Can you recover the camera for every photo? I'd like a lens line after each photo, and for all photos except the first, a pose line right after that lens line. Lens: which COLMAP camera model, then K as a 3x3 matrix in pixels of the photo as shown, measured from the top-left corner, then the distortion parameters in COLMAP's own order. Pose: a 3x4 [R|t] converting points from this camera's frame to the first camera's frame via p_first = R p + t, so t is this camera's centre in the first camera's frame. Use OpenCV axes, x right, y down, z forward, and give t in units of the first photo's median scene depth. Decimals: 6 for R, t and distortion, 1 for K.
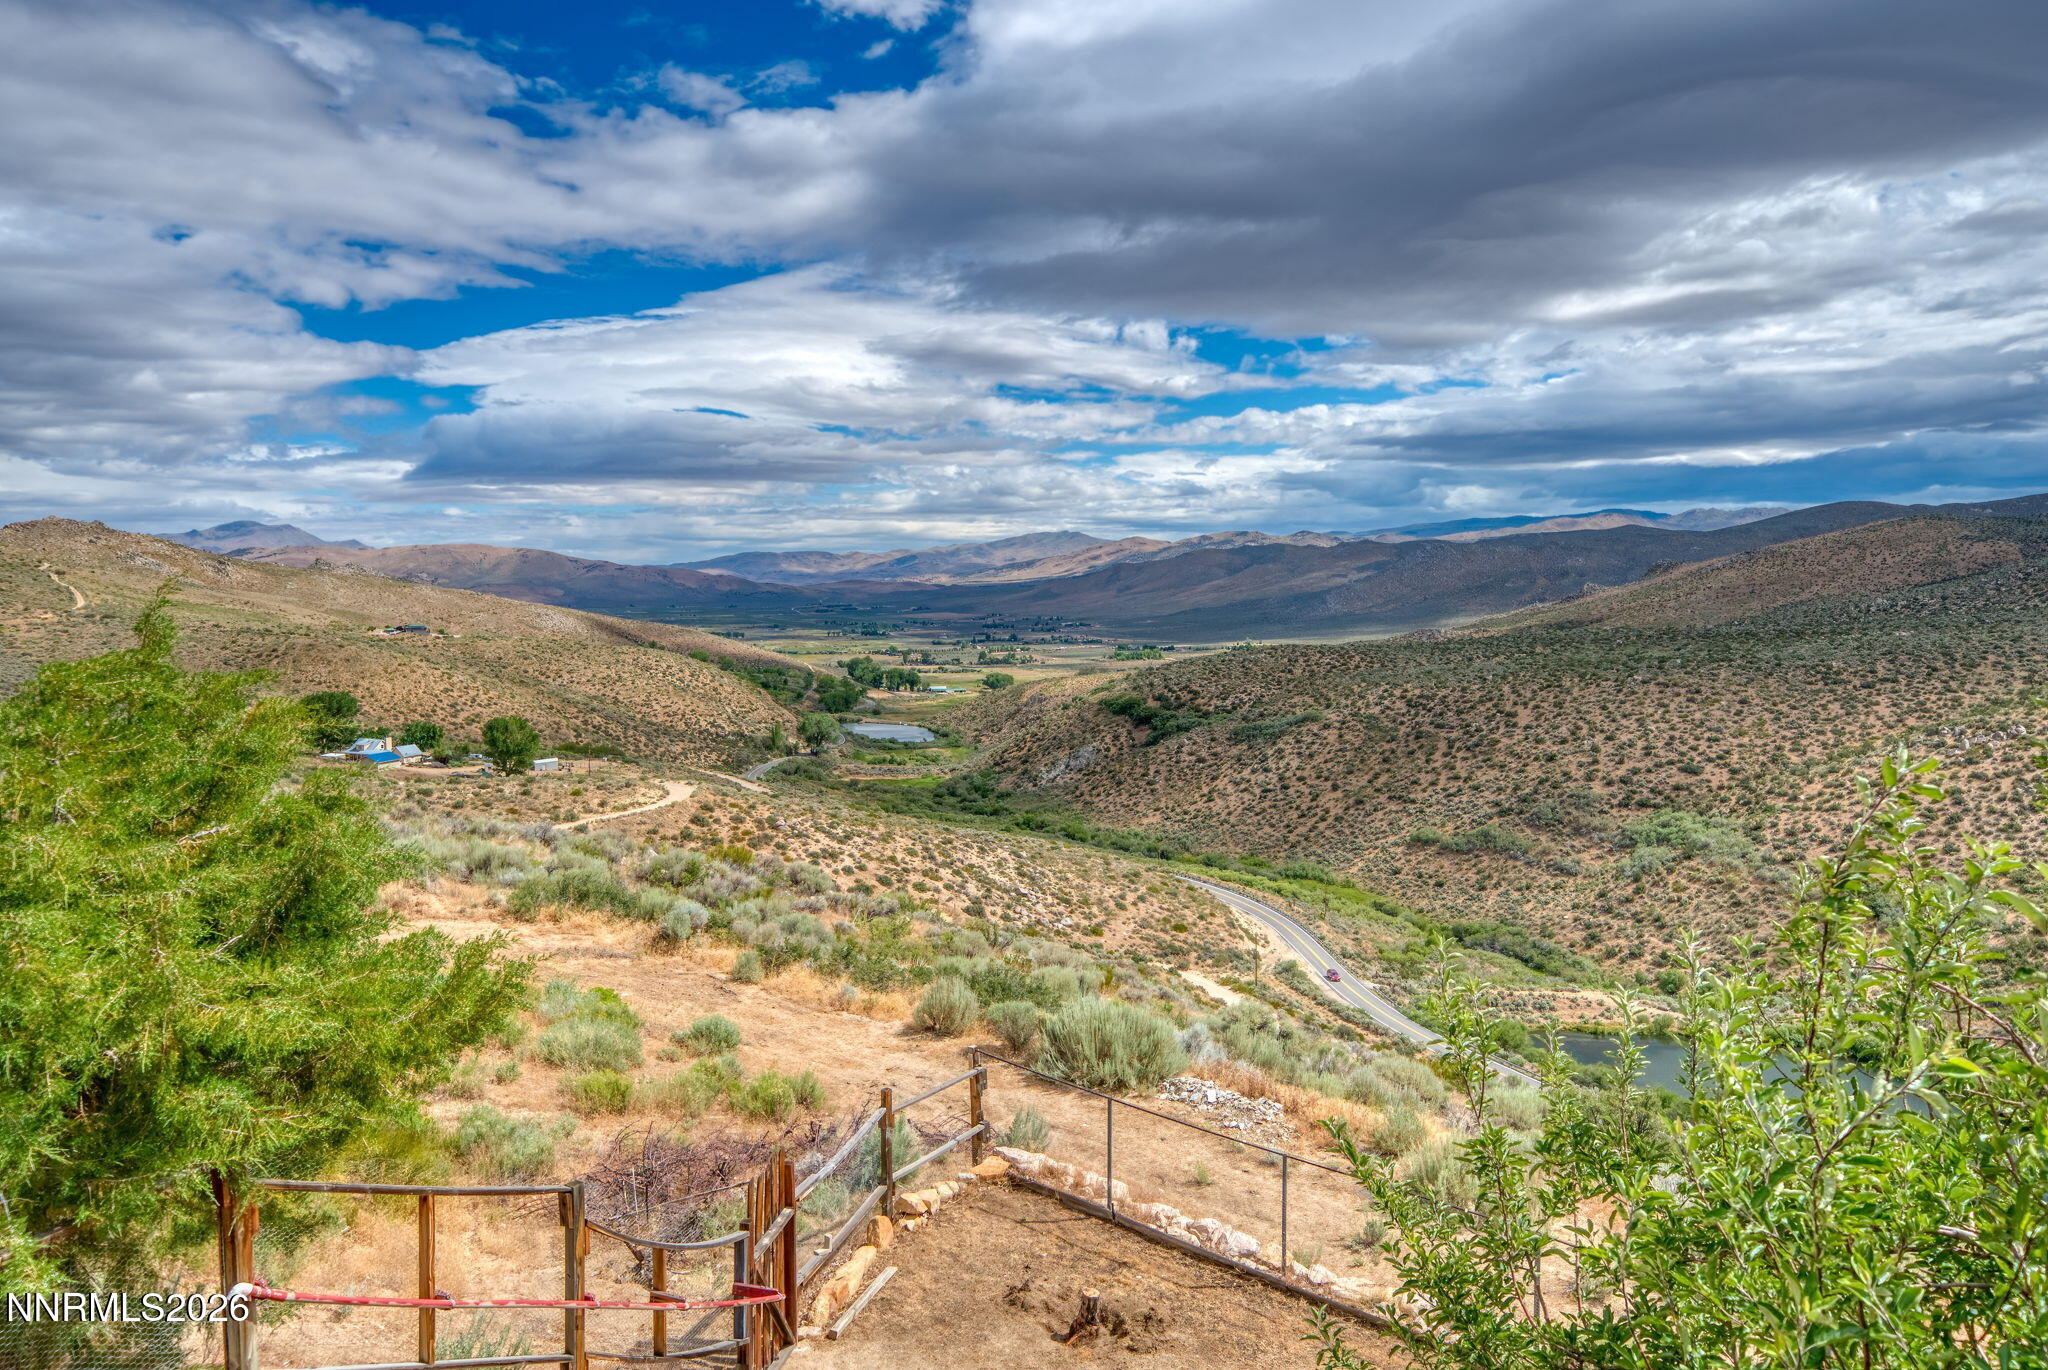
lens RADIAL K [[1349.5, 0, 1024.0], [0, 1349.5, 685.0], [0, 0, 1]] dist [0.025522, 0.006623]
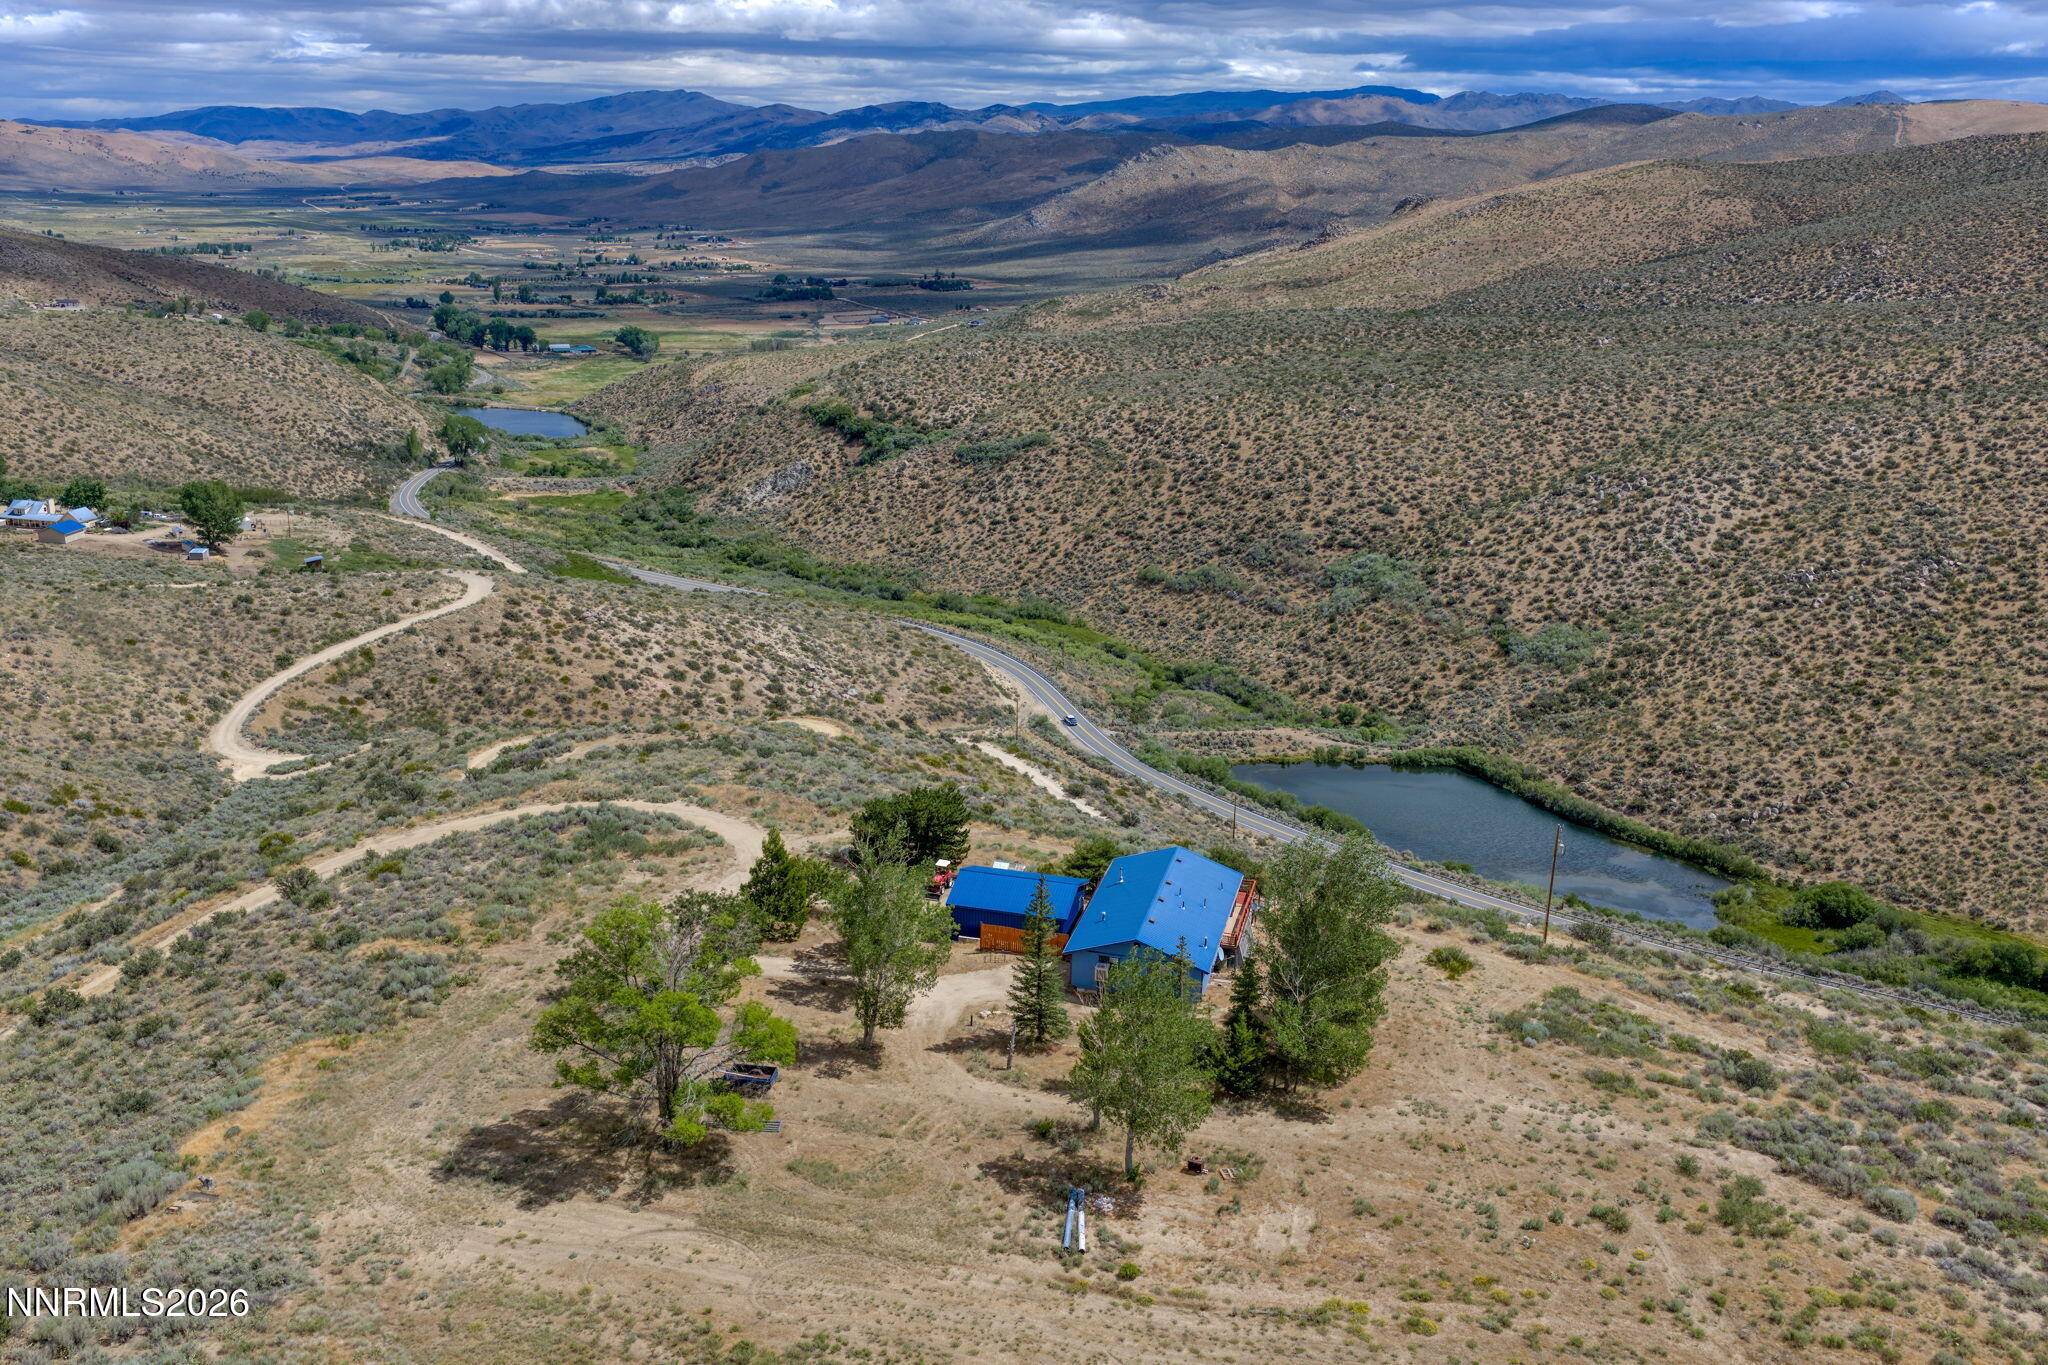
lens RADIAL K [[1699.0, 0, 1024.0], [0, 1699.0, 682.5], [0, 0, 1]] dist [0.075307, -0.160779]
pose [[0.976145, -0.041128, 0.213191, -0.086281], [-0.005317, 0.977073, 0.212839, -0.090318], [-0.217056, -0.208895, 0.953546, -0.258330]]
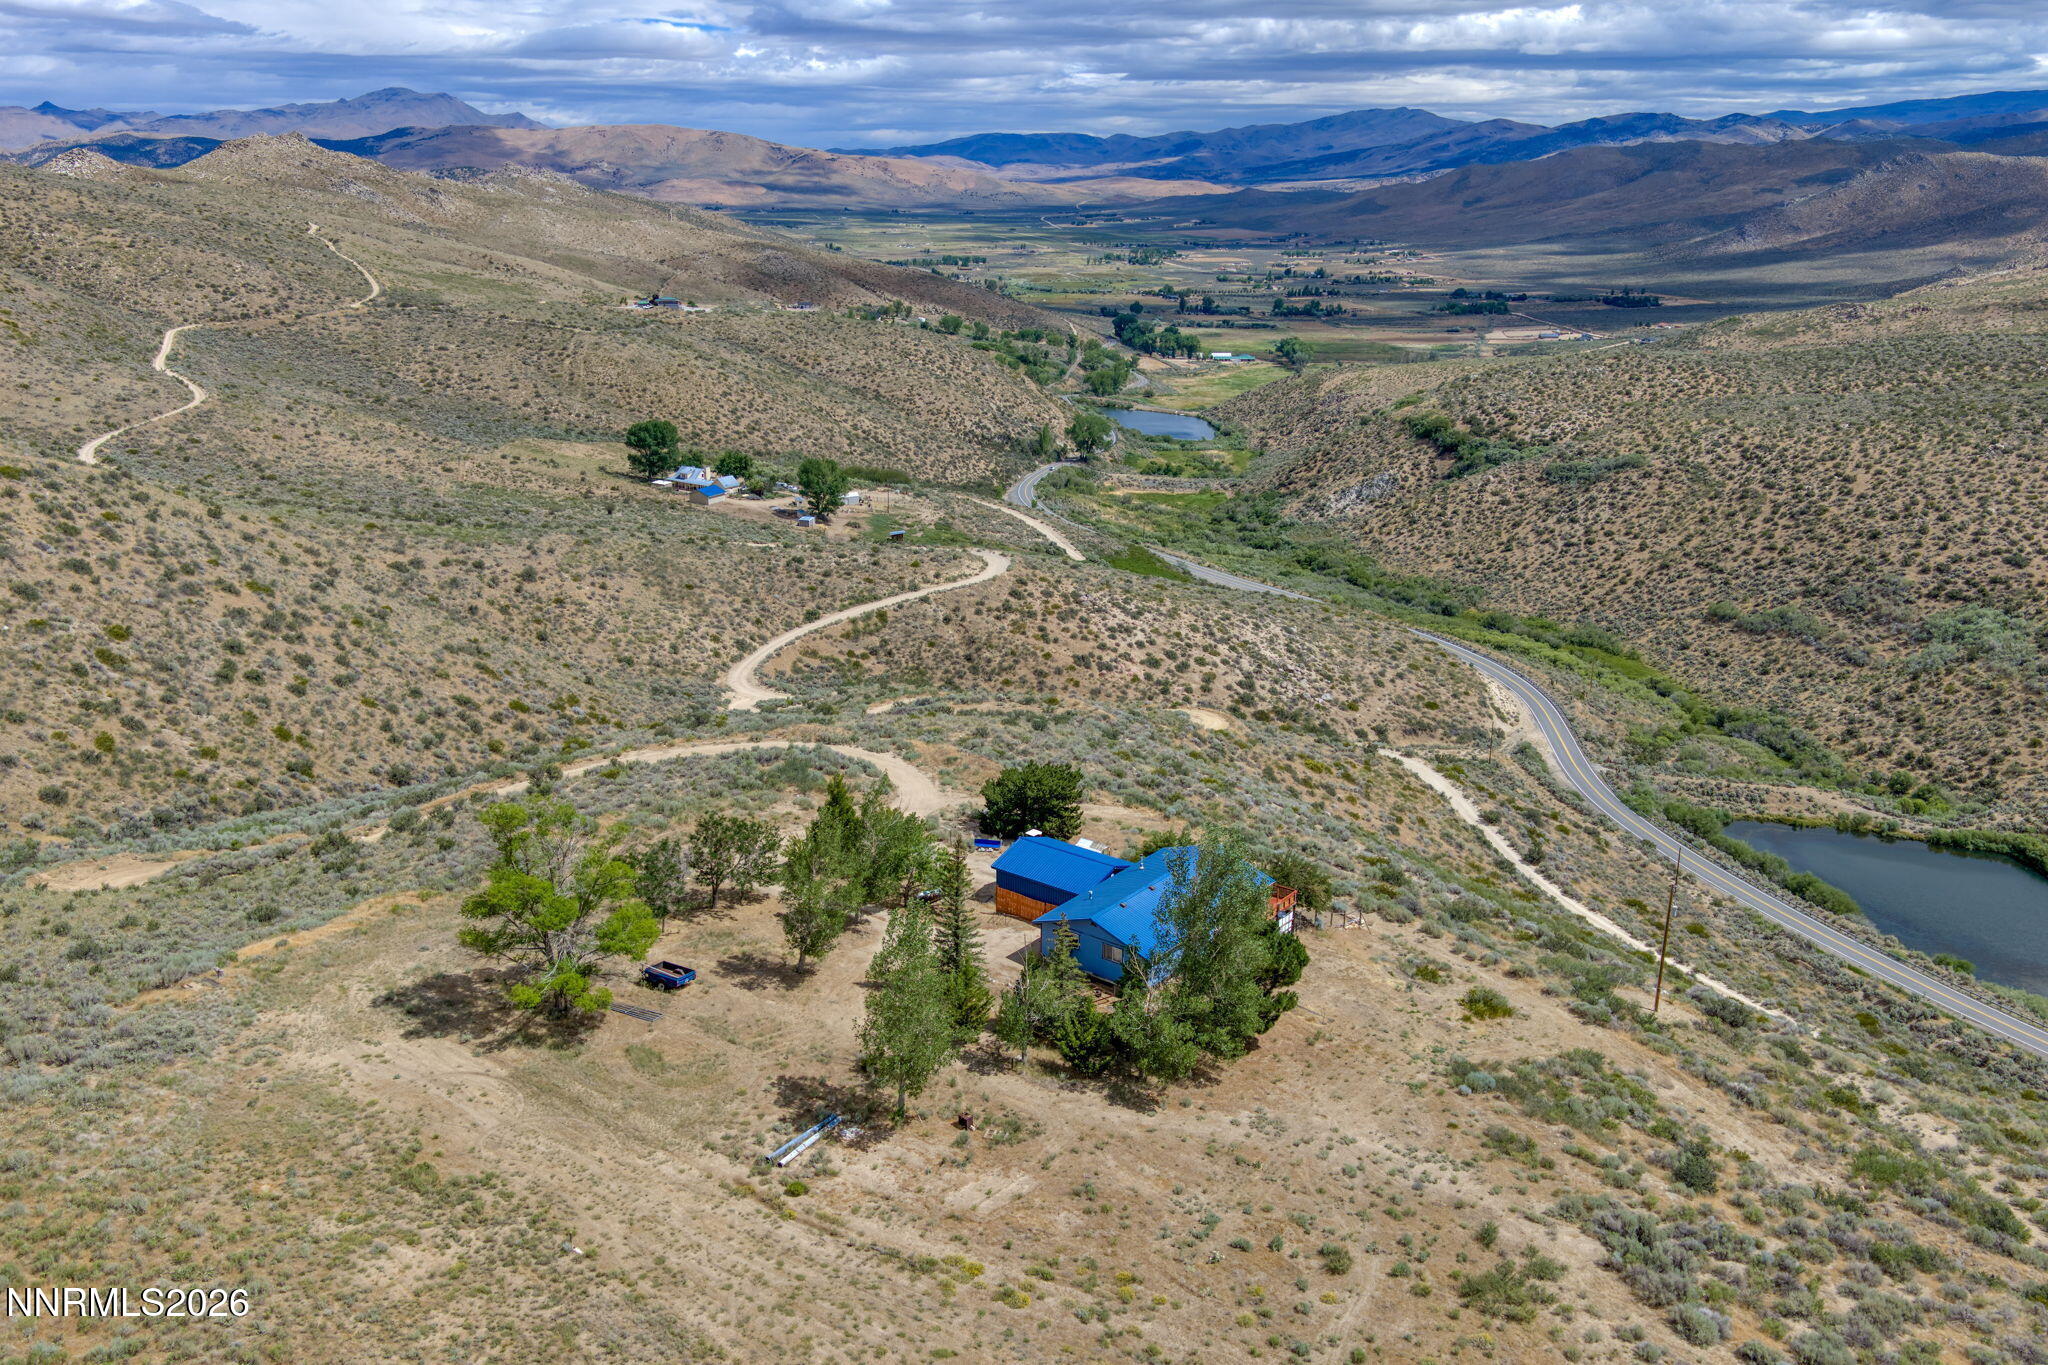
lens RADIAL K [[1665.9, 0, 1024.0], [0, 1665.9, 682.5], [0, 0, 1]] dist [0.067404, -0.139031]
pose [[0.983837, 0.063608, -0.167387, 0.009795], [-0.026384, 0.976073, 0.215838, -0.089233], [0.177111, -0.207933, 0.961975, -0.267886]]
